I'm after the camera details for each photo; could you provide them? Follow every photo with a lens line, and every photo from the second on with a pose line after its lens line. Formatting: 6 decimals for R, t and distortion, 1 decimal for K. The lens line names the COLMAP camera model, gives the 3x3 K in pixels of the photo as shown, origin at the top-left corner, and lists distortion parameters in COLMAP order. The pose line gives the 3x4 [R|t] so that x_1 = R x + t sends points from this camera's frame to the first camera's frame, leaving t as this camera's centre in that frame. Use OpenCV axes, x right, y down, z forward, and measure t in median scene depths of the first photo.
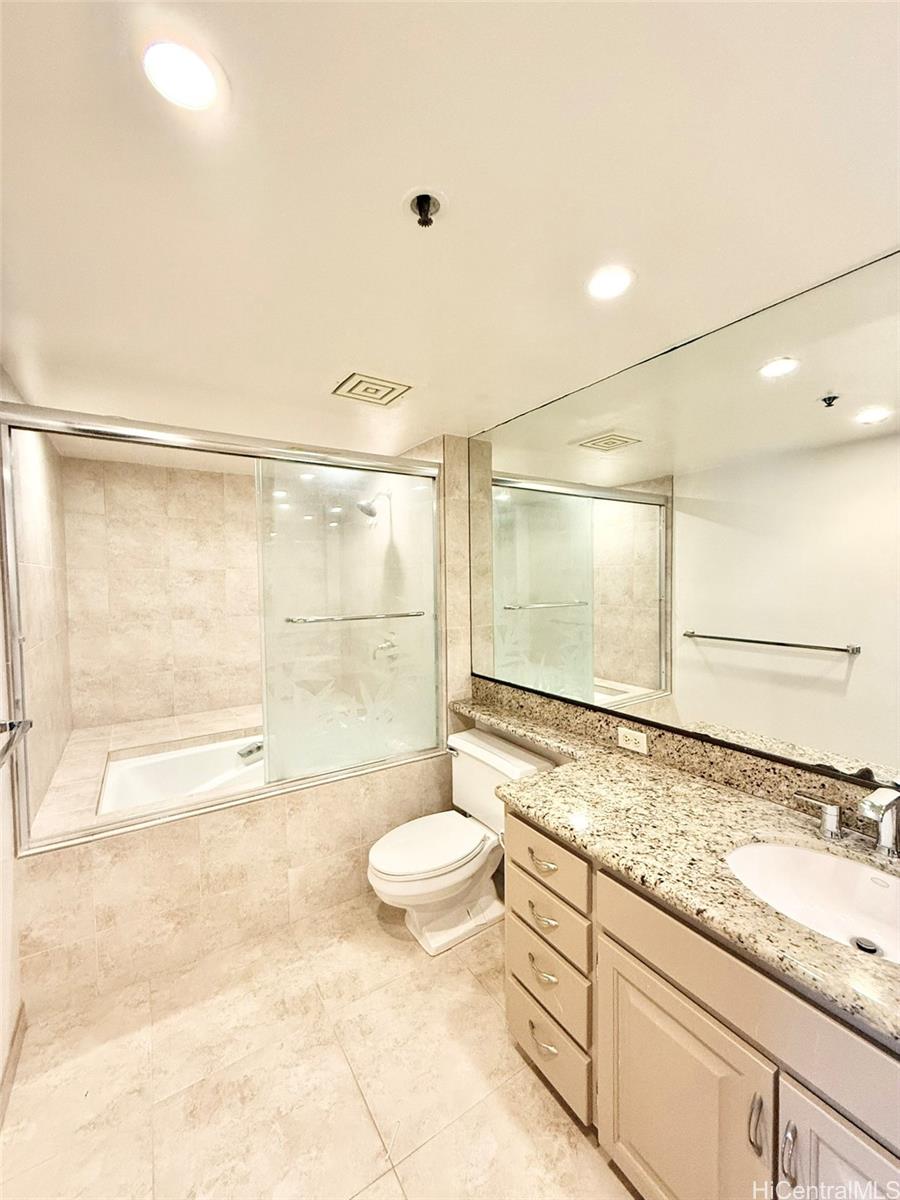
lens RADIAL K [[477.9, 0, 451.0], [0, 477.9, 596.0], [0, 0, 1]] dist [-0.002390, 0.000323]
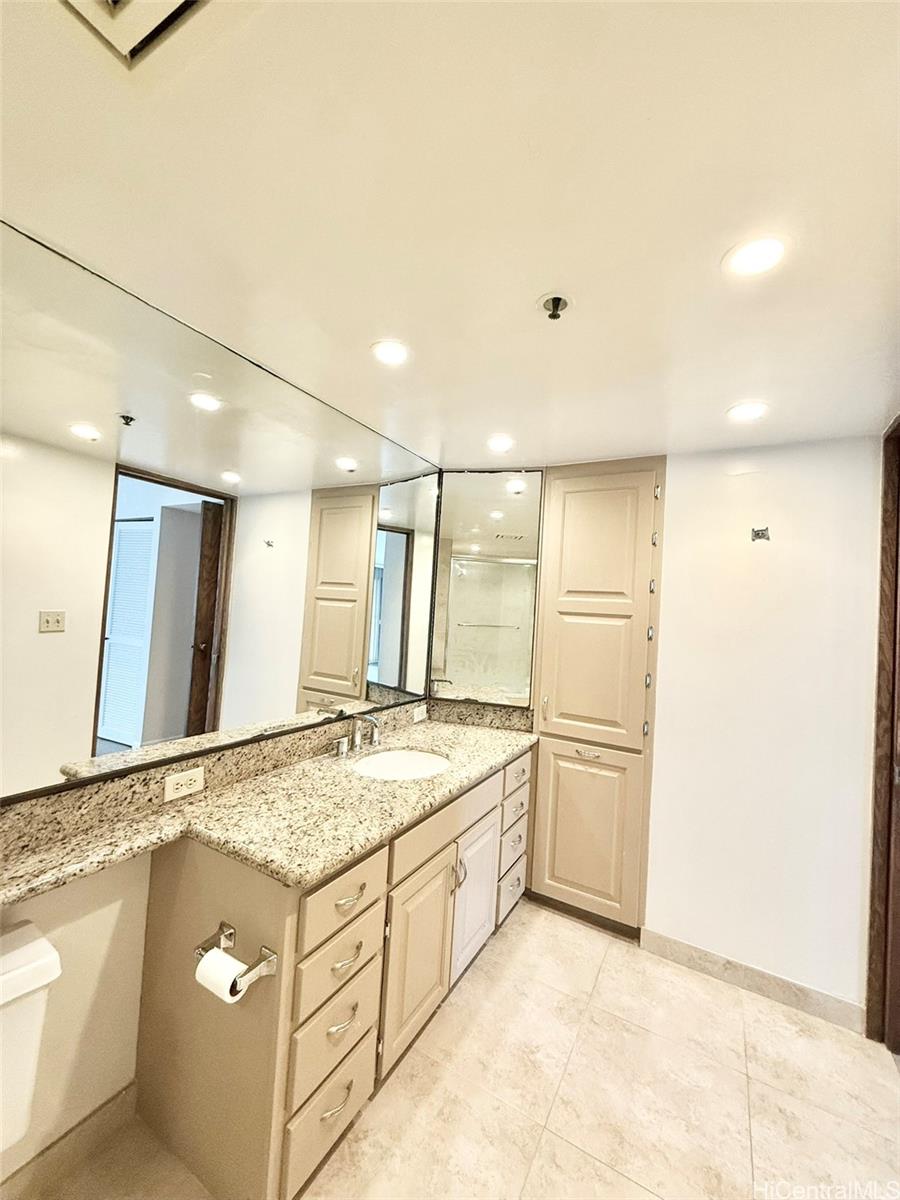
lens RADIAL K [[477.9, 0, 454.2], [0, 477.9, 595.6], [0, 0, 1]] dist [-0.002390, 0.000323]
pose [[-0.468691, 0.007500, 0.883330, -0.656237], [-0.020850, 0.999591, -0.019549, -0.015967], [-0.883116, -0.027580, -0.468343, 1.148370]]
